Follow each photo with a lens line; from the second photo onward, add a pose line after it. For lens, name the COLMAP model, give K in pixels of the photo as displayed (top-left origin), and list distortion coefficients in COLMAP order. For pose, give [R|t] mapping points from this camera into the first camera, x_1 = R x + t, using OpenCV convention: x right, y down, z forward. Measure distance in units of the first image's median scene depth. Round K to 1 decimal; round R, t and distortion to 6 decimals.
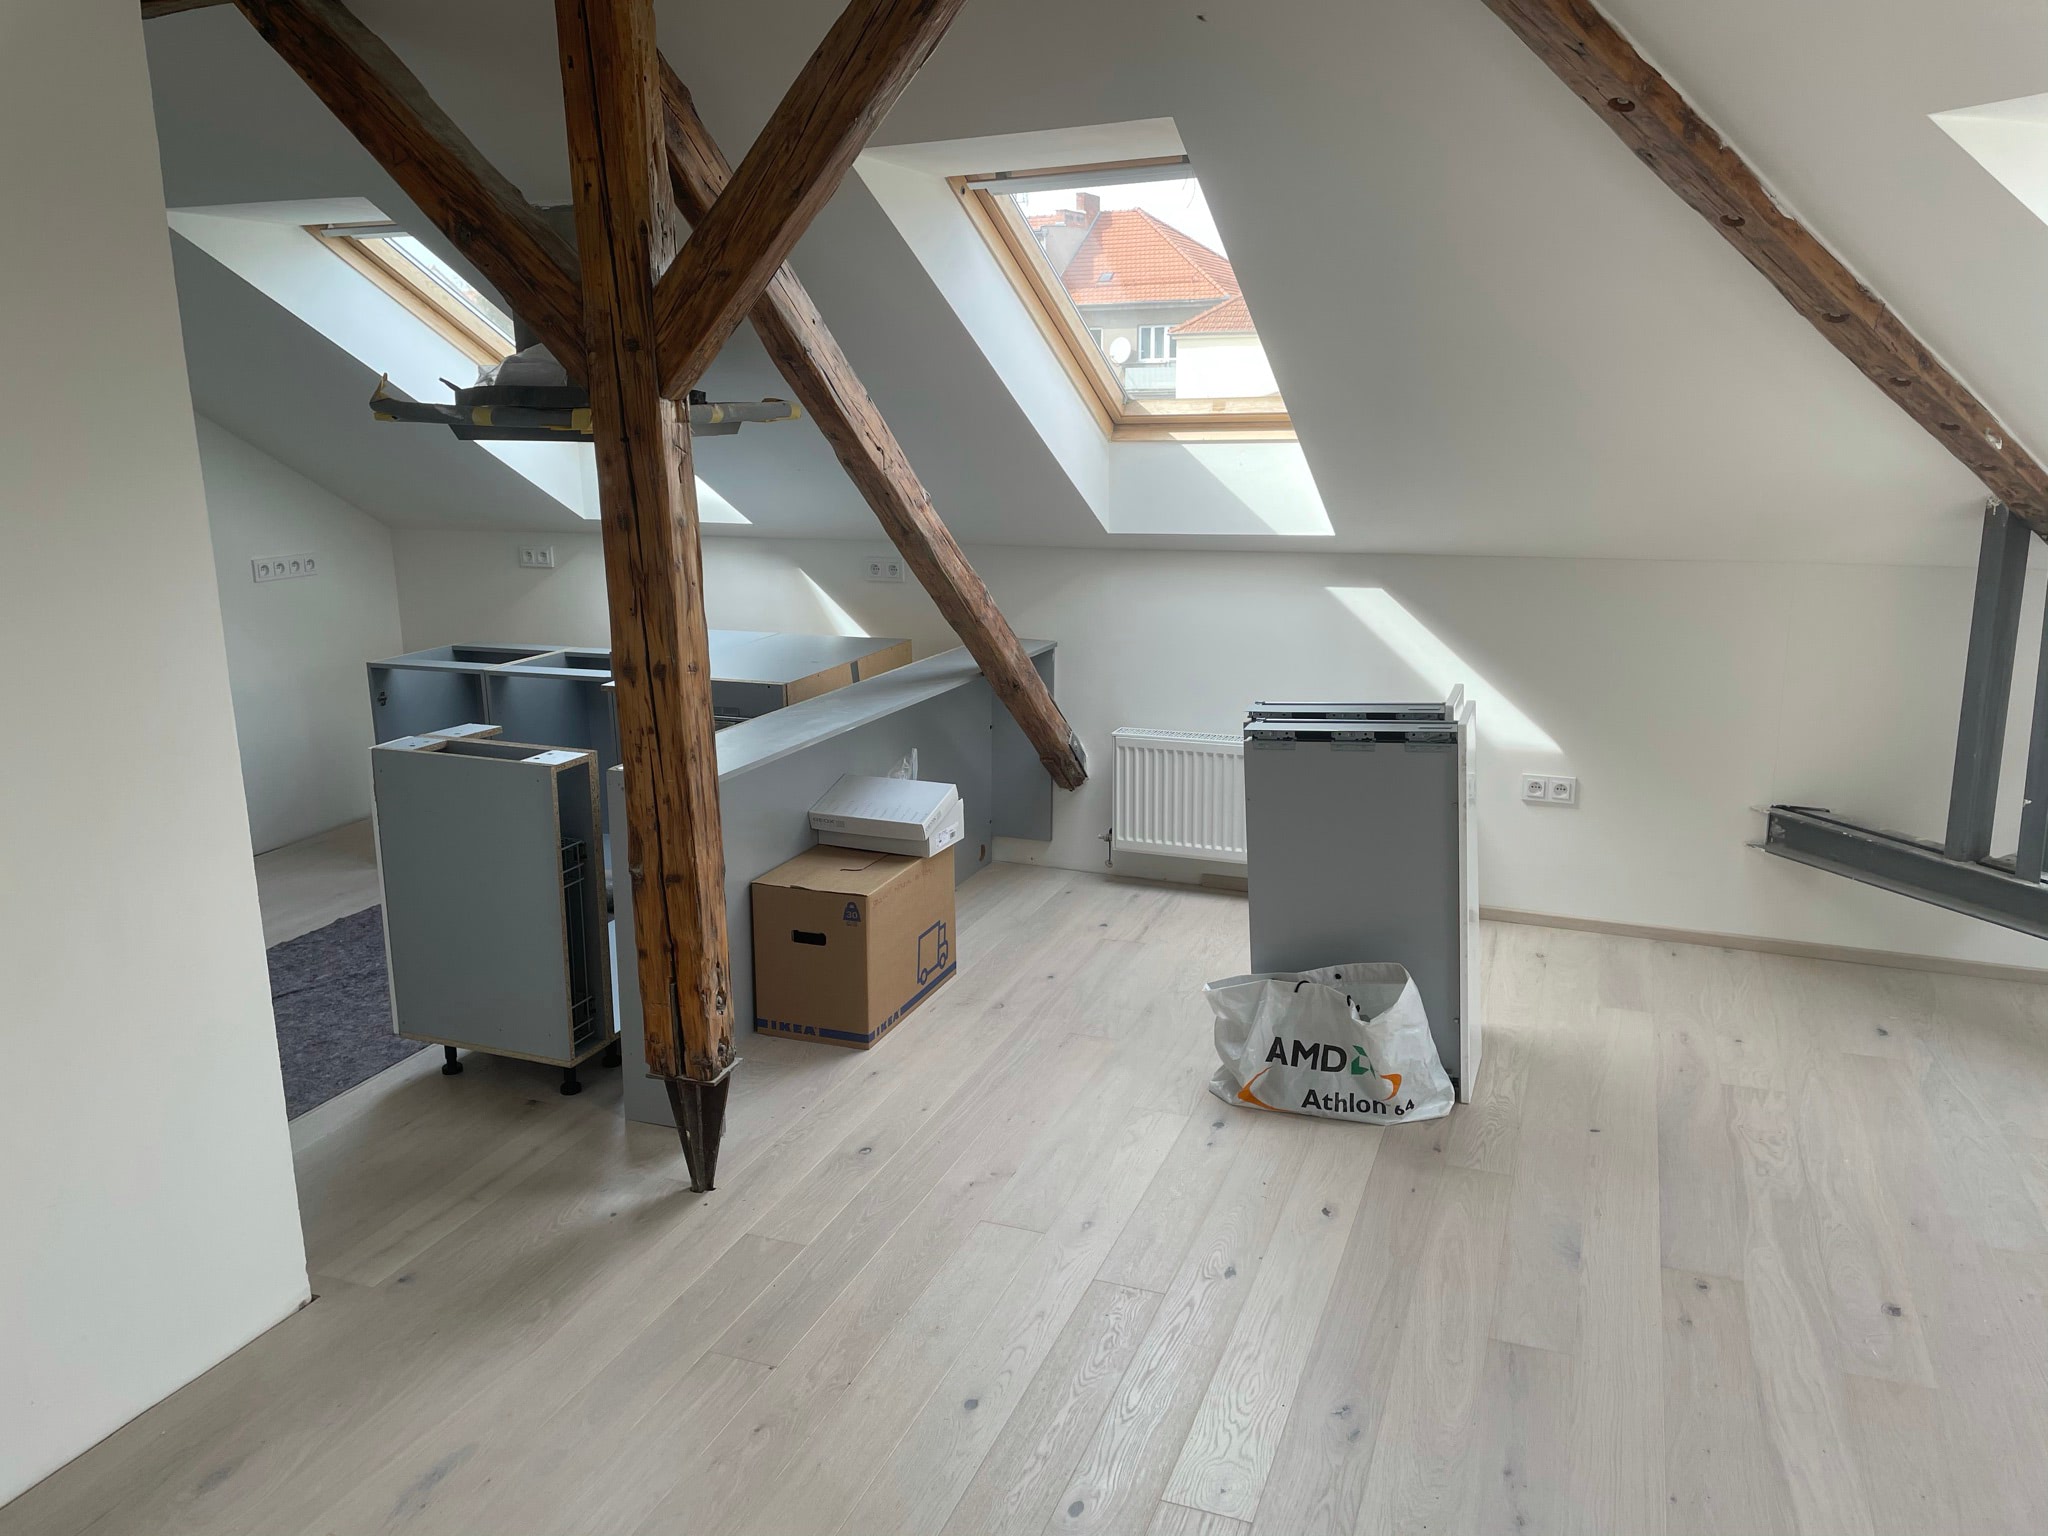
lens RADIAL K [[1545.8, 0, 1018.7], [0, 1545.8, 755.8], [0, 0, 1]] dist [0.077947, -0.085489]
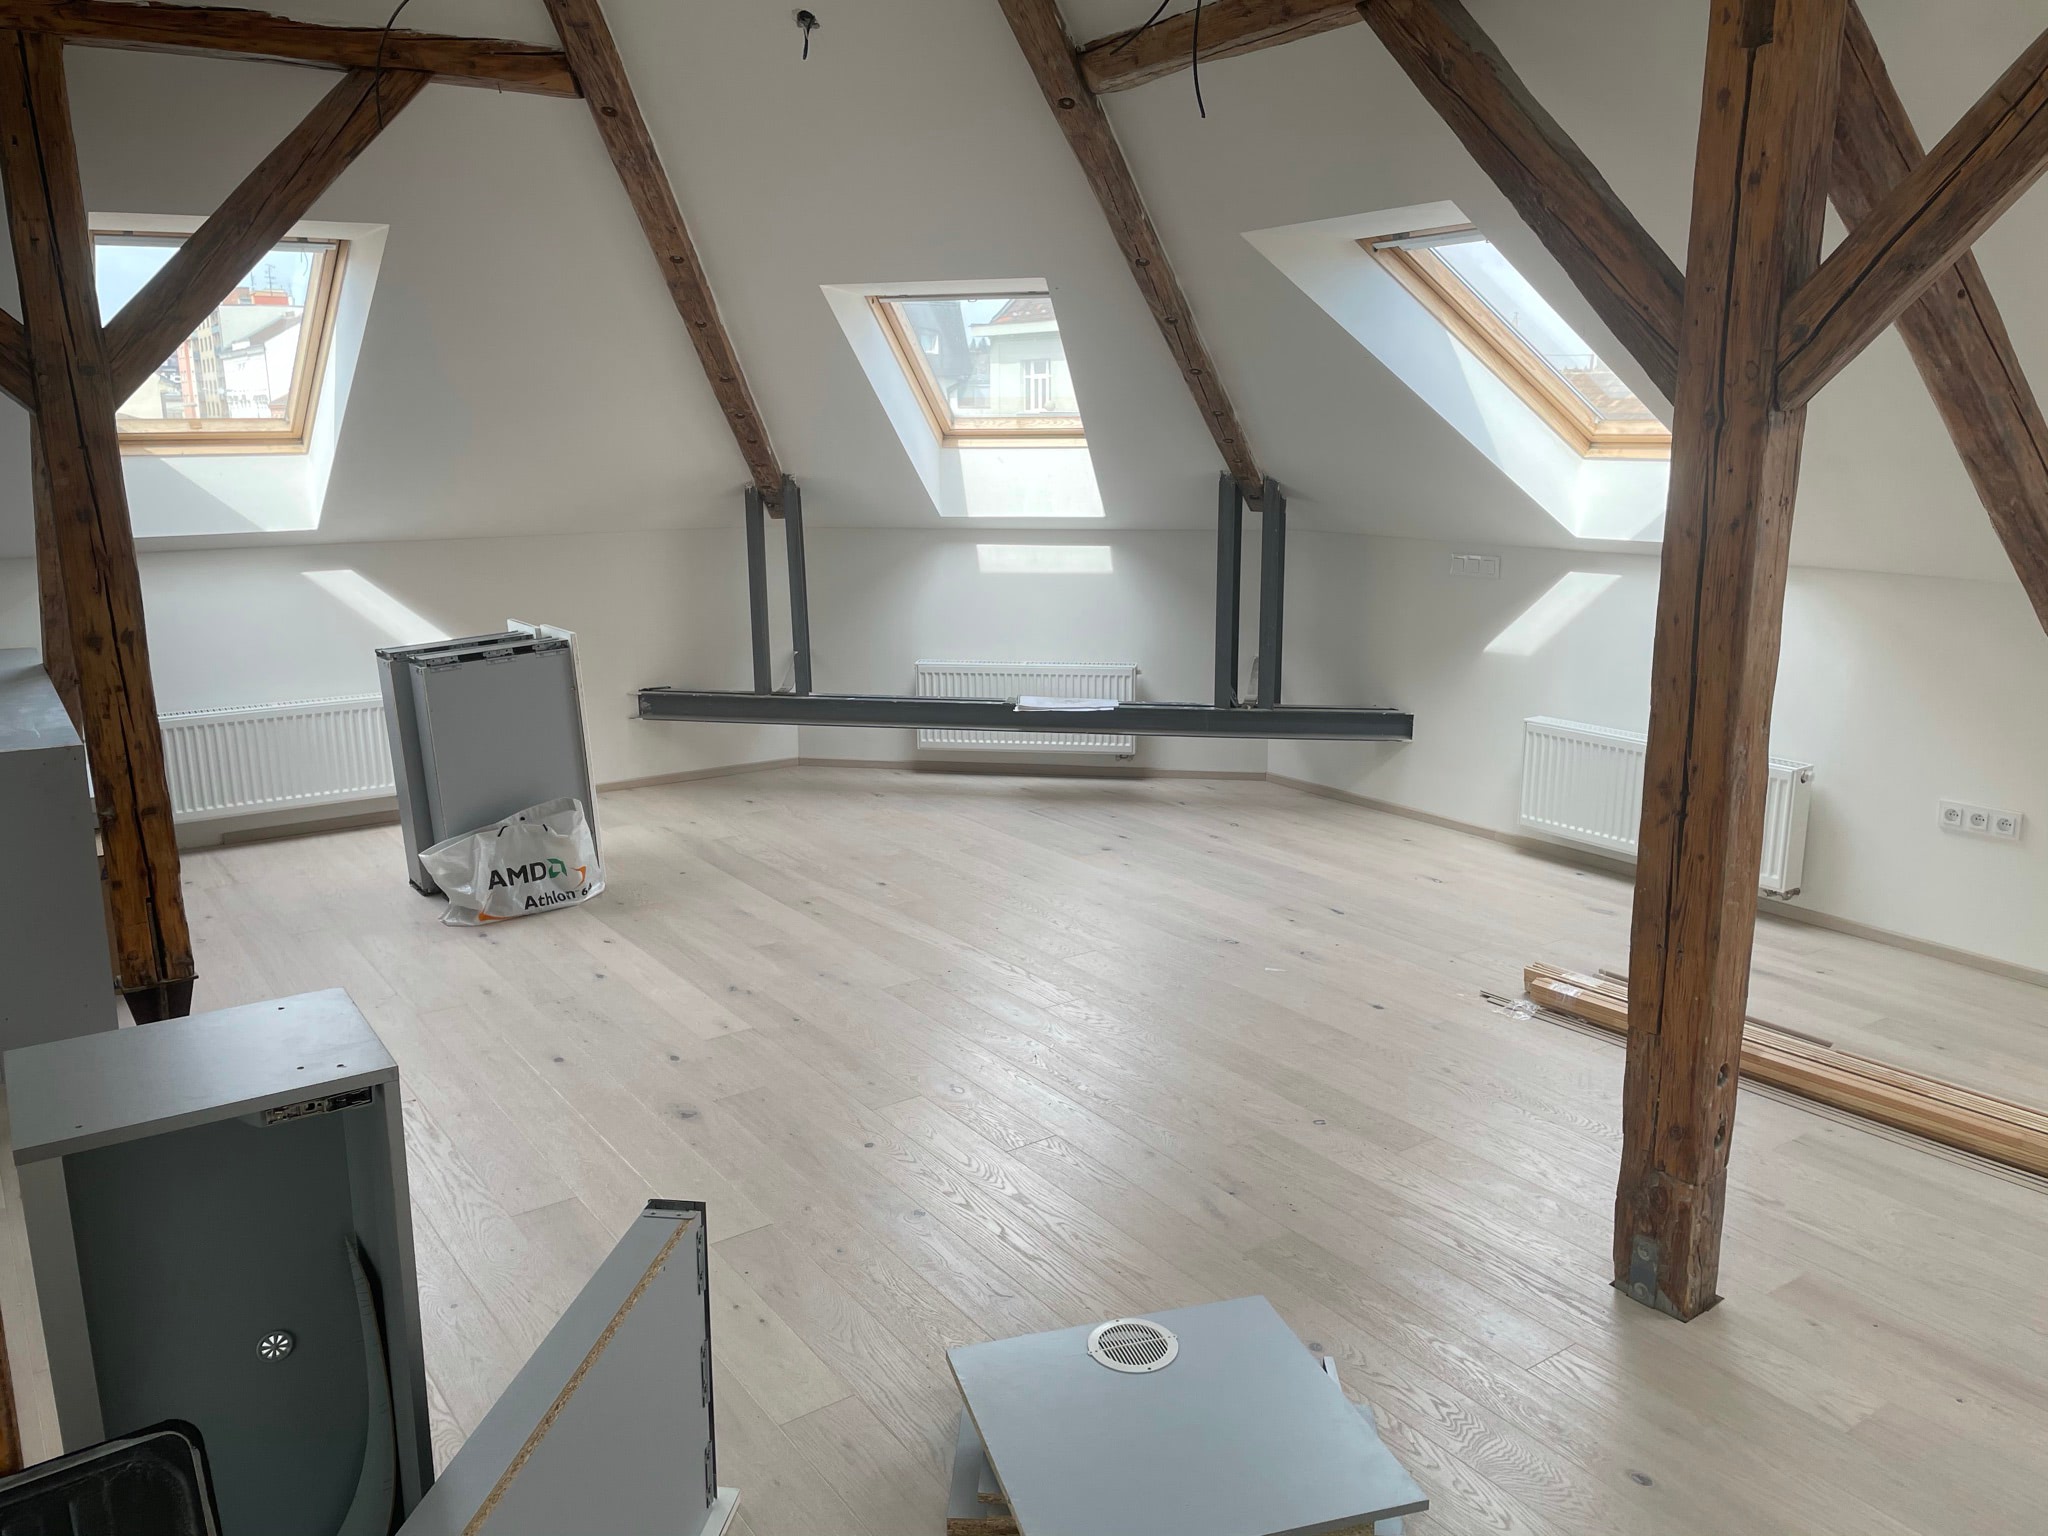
lens RADIAL K [[1545.8, 0, 1022.8], [0, 1545.8, 772.0], [0, 0, 1]] dist [0.077947, -0.085489]
pose [[0.548605, -0.179570, 0.816570, -0.728598], [0.189634, 0.977935, 0.087652, 0.061736], [-0.814292, 0.106763, 0.570553, -0.218115]]
